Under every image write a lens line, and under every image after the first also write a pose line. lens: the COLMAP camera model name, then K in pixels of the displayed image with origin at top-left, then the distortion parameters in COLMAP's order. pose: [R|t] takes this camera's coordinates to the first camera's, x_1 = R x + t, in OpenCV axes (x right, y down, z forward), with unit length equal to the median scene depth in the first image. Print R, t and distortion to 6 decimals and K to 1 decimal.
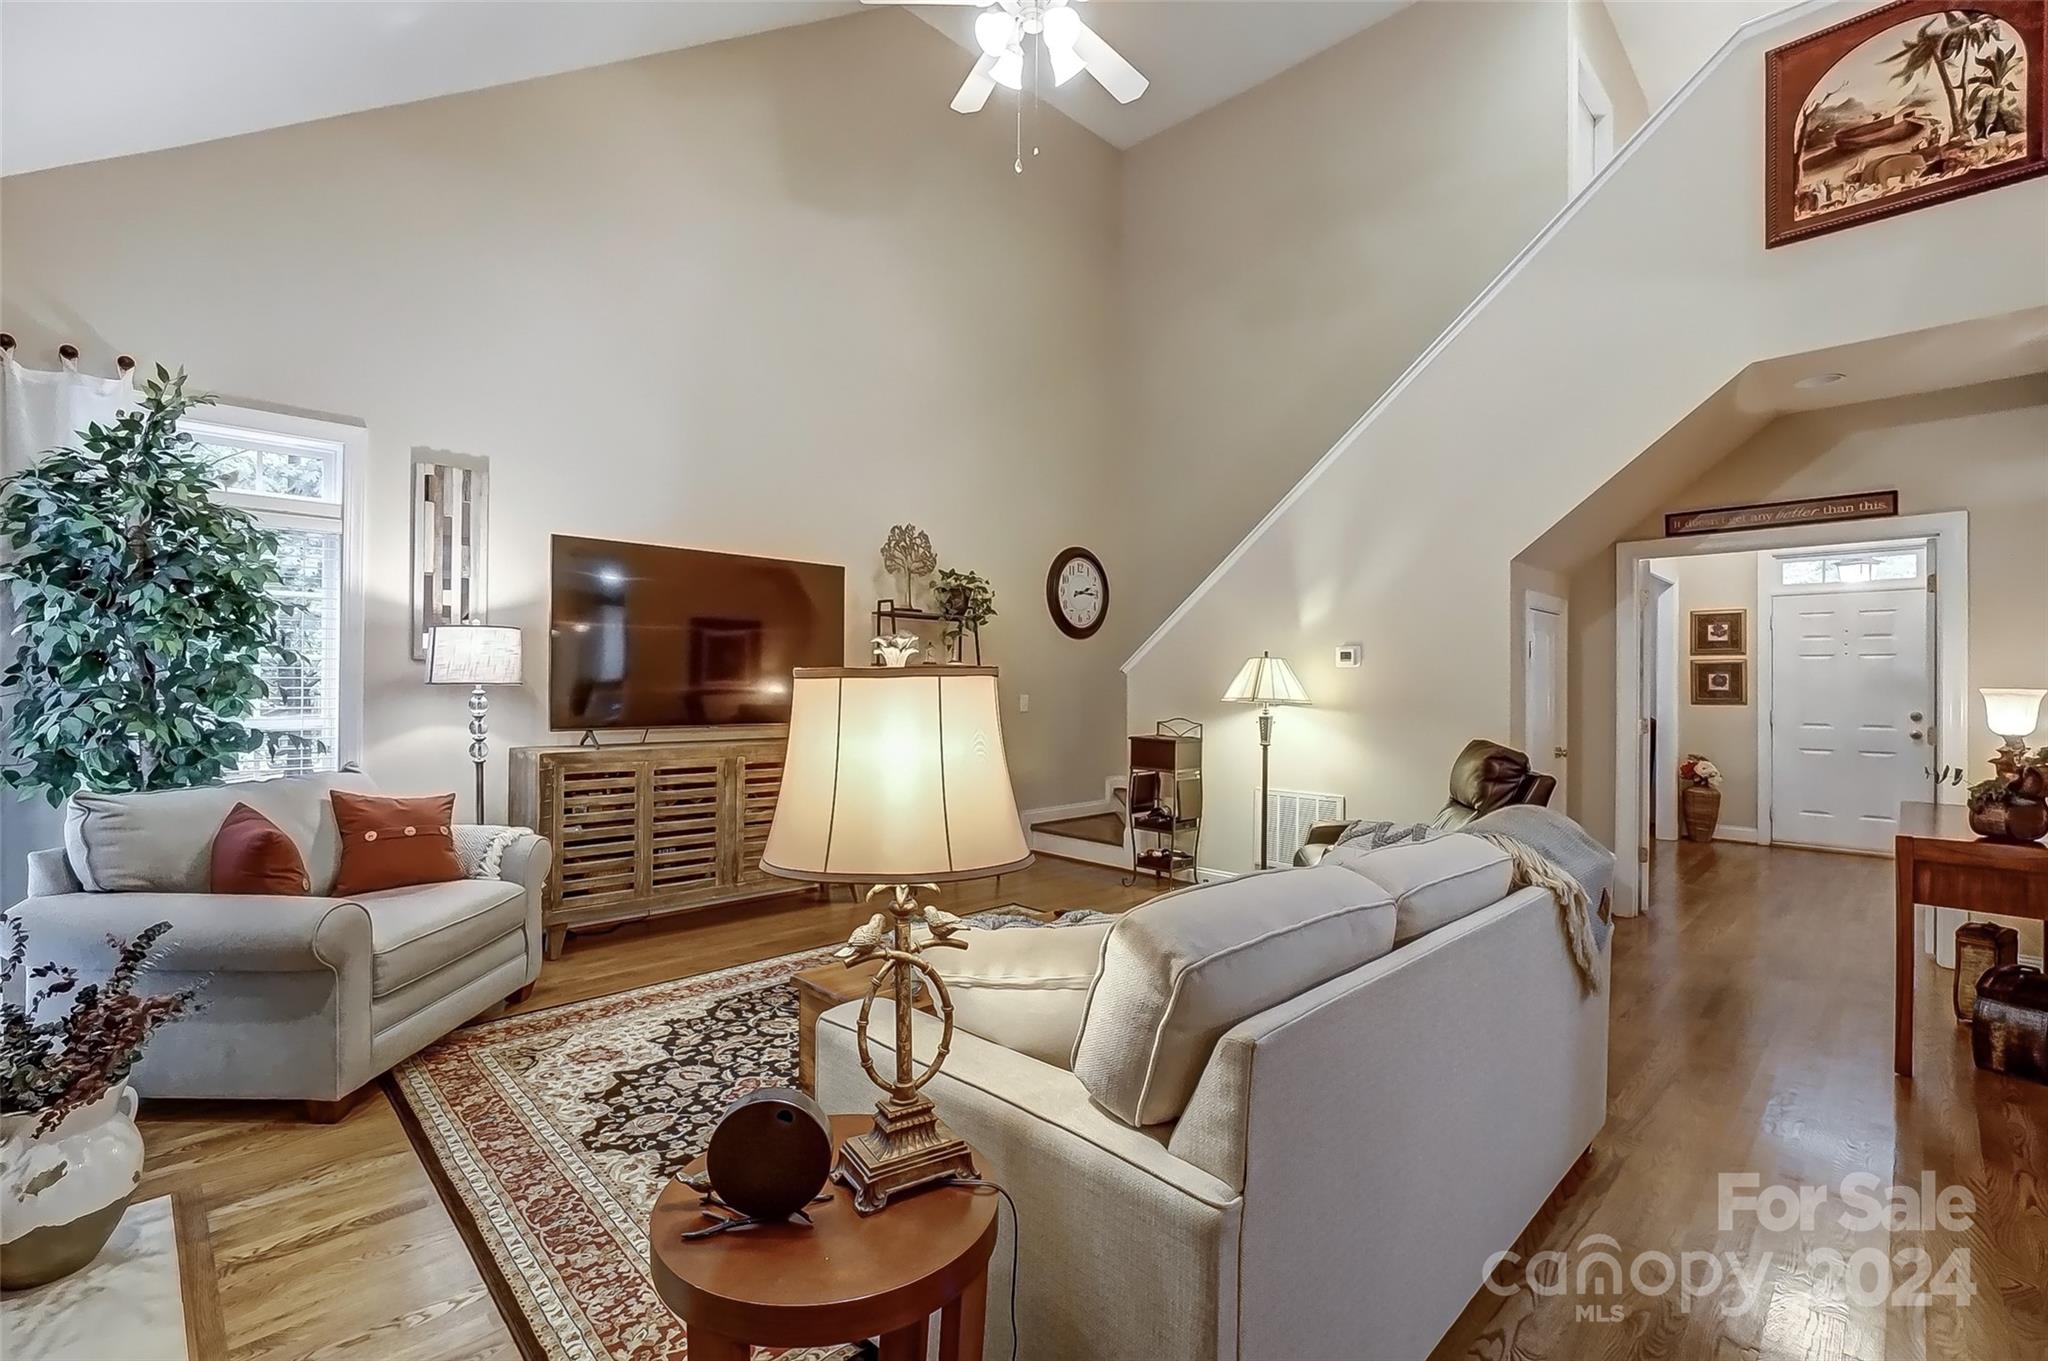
lens RADIAL K [[911.3, 0, 997.4], [0, 911.3, 679.6], [0, 0, 1]] dist [-0.026297, 0.009784]
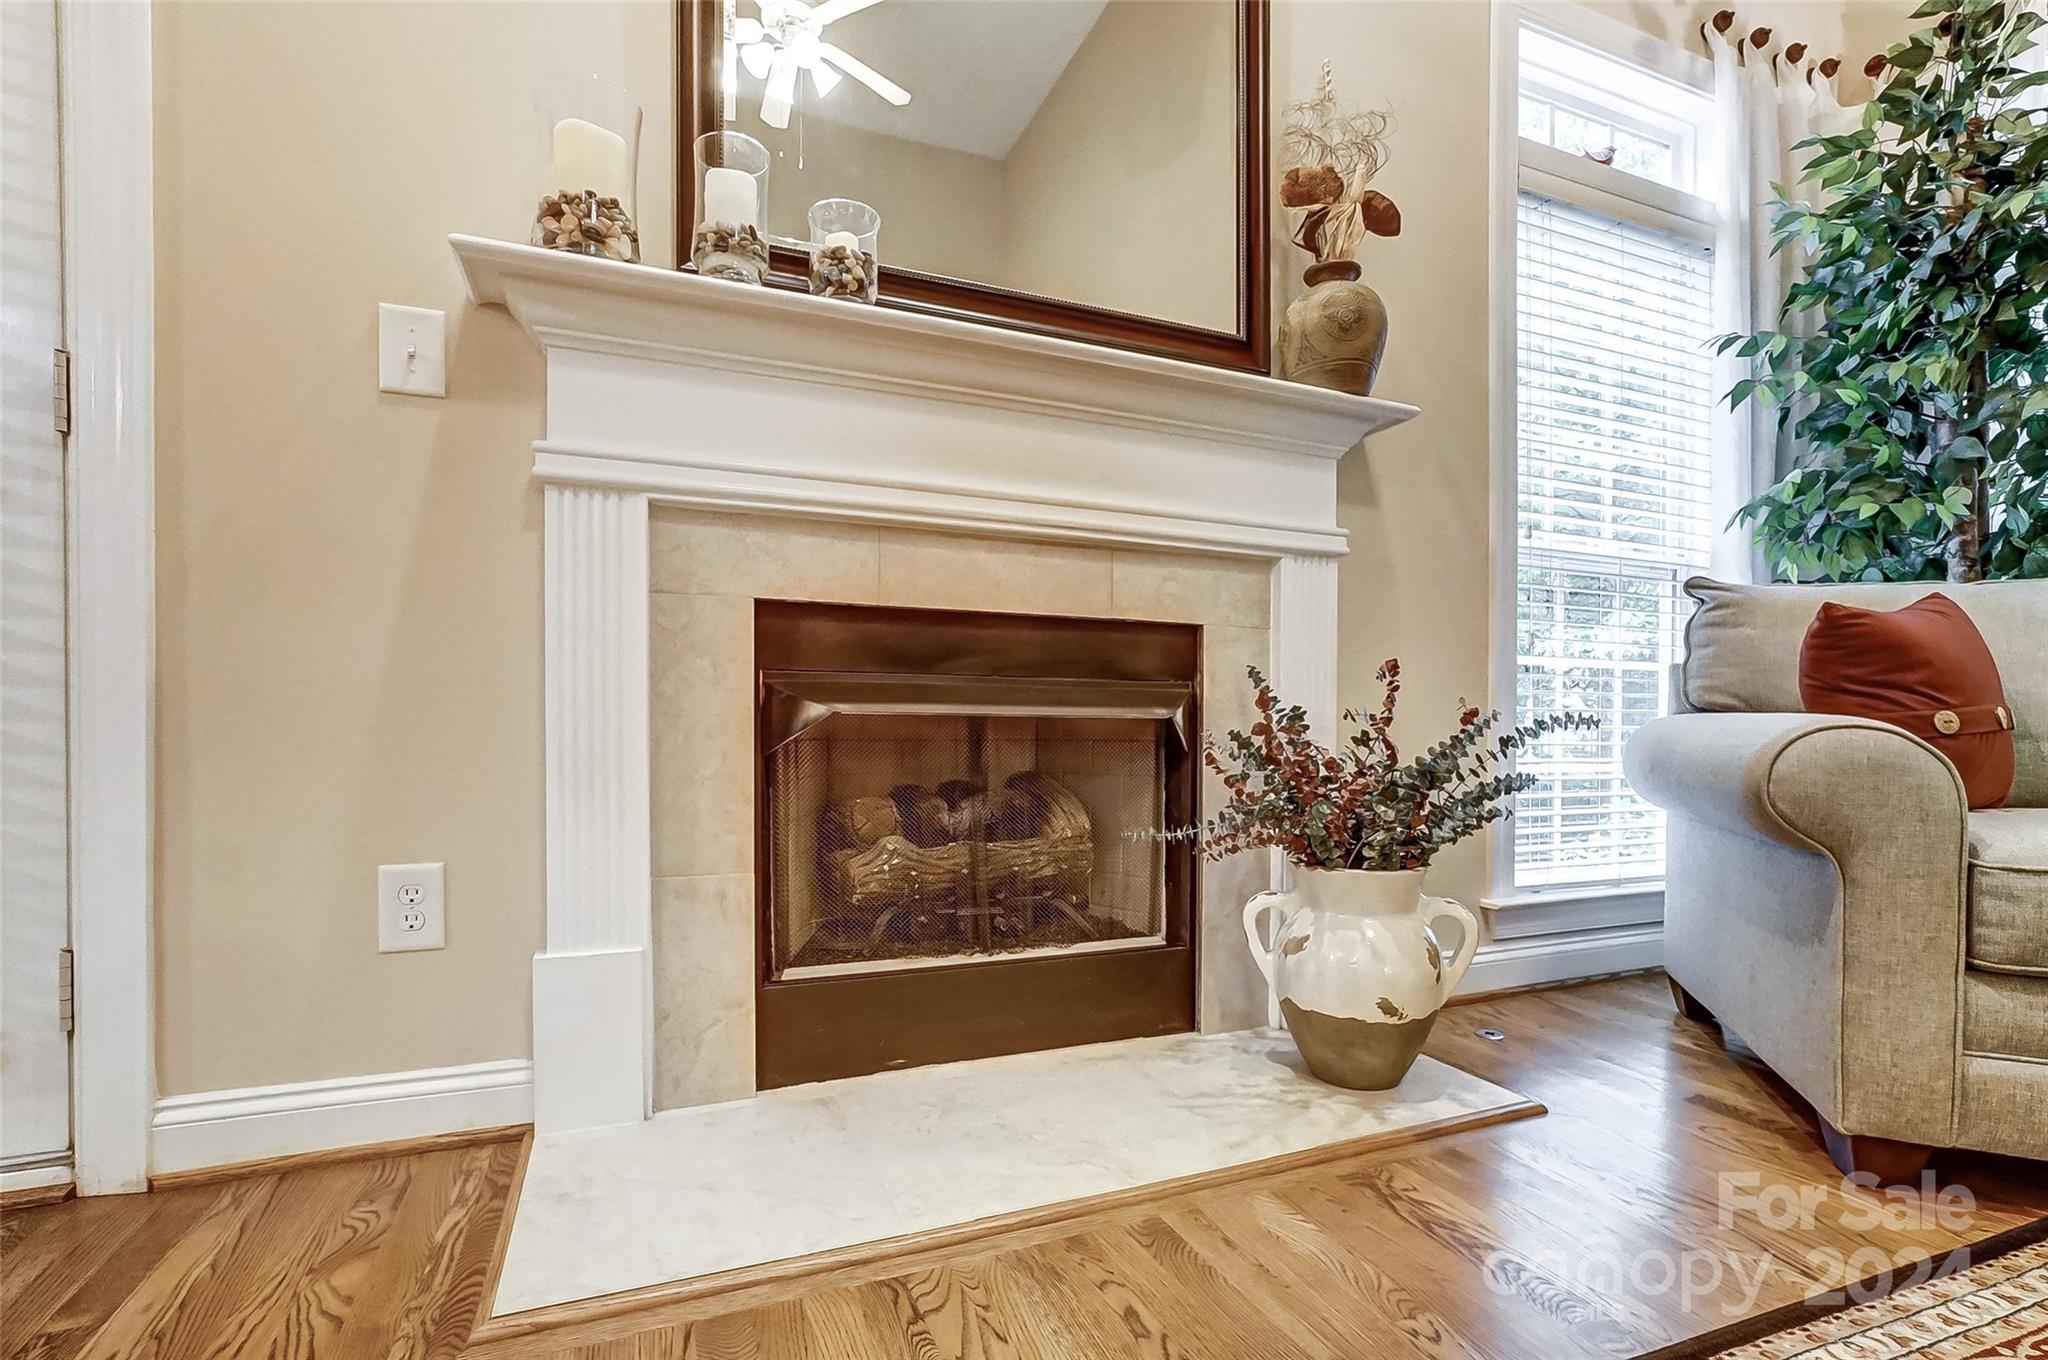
lens RADIAL K [[921.6, 0, 1026.1], [0, 921.6, 737.5], [0, 0, 1]] dist [-0.033672, 0.013541]
pose [[-0.368611, 0.000435, -0.929584, -0.093120], [-0.004784, 0.999986, 0.002365, 0.190948], [0.929572, 0.005319, -0.368603, 0.568242]]
